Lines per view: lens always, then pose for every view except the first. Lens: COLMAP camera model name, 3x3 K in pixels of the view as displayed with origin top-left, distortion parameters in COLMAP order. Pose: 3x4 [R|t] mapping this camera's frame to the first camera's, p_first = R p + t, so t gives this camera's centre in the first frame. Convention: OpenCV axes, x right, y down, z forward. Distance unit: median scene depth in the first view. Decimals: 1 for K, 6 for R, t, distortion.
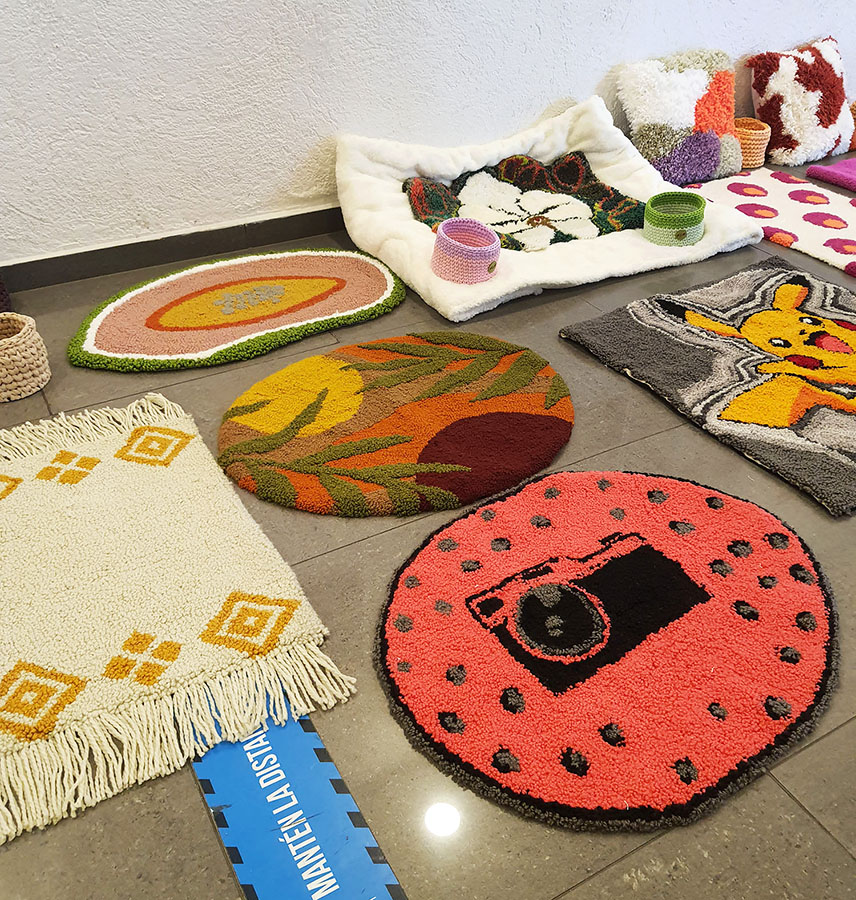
lens RADIAL K [[913.1, 0, 427.0], [0, 913.1, 408.4], [0, 0, 1]] dist [0.099734, -0.169023]
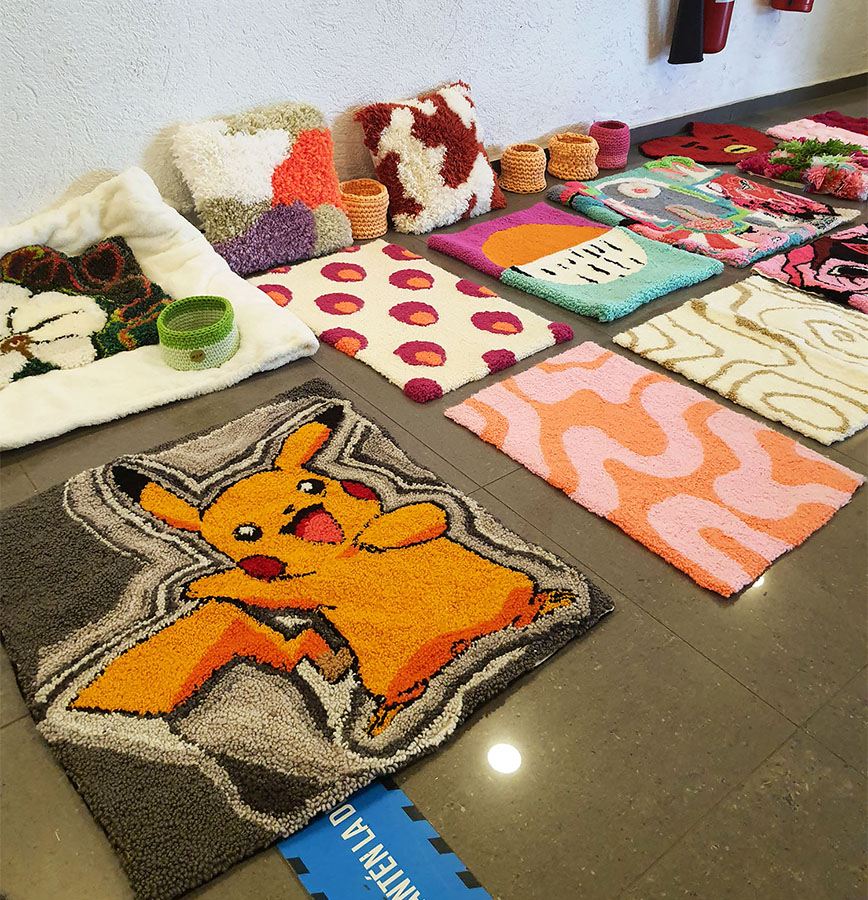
lens RADIAL K [[892.0, 0, 434.1], [0, 892.0, 364.0], [0, 0, 1]] dist [0.131669, -0.263517]
pose [[0.988896, -0.066192, 0.133056, 0.378841], [0.071440, 0.996829, -0.035058, -0.144186], [-0.130313, 0.044175, 0.990488, 0.232931]]
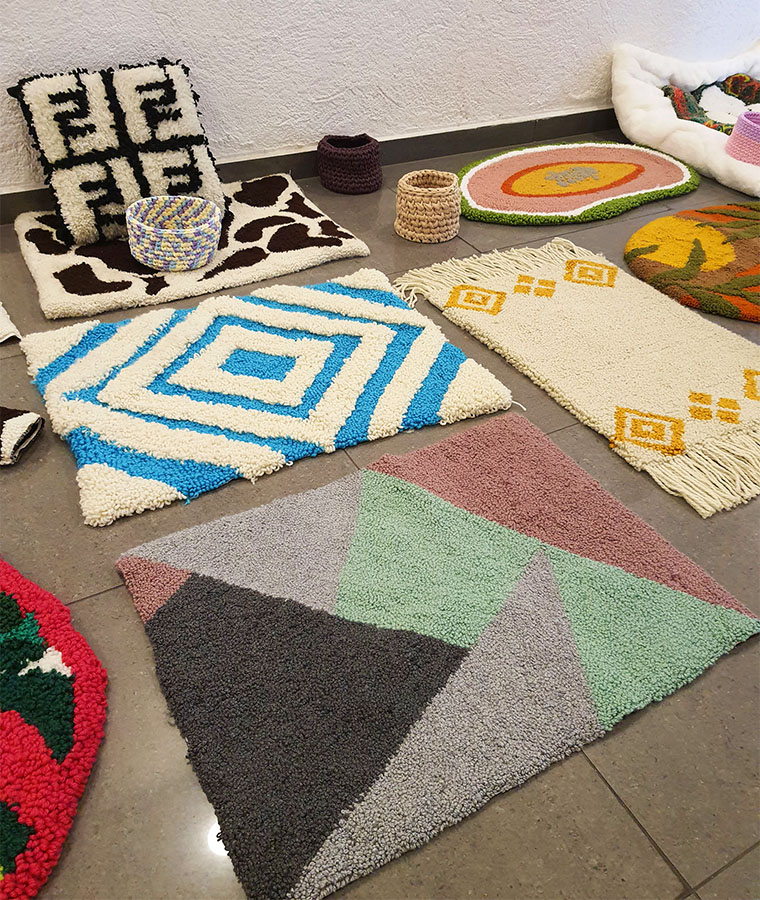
lens RADIAL K [[775.3, 0, 380.0], [0, 775.3, 450.0], [0, 0, 1]] dist [-0.005584, -0.014453]
pose [[0.999648, 0.025461, 0.007424, -0.388350], [-0.026157, 0.992737, 0.117430, 0.107467], [-0.004380, -0.117583, 0.993053, -0.035273]]
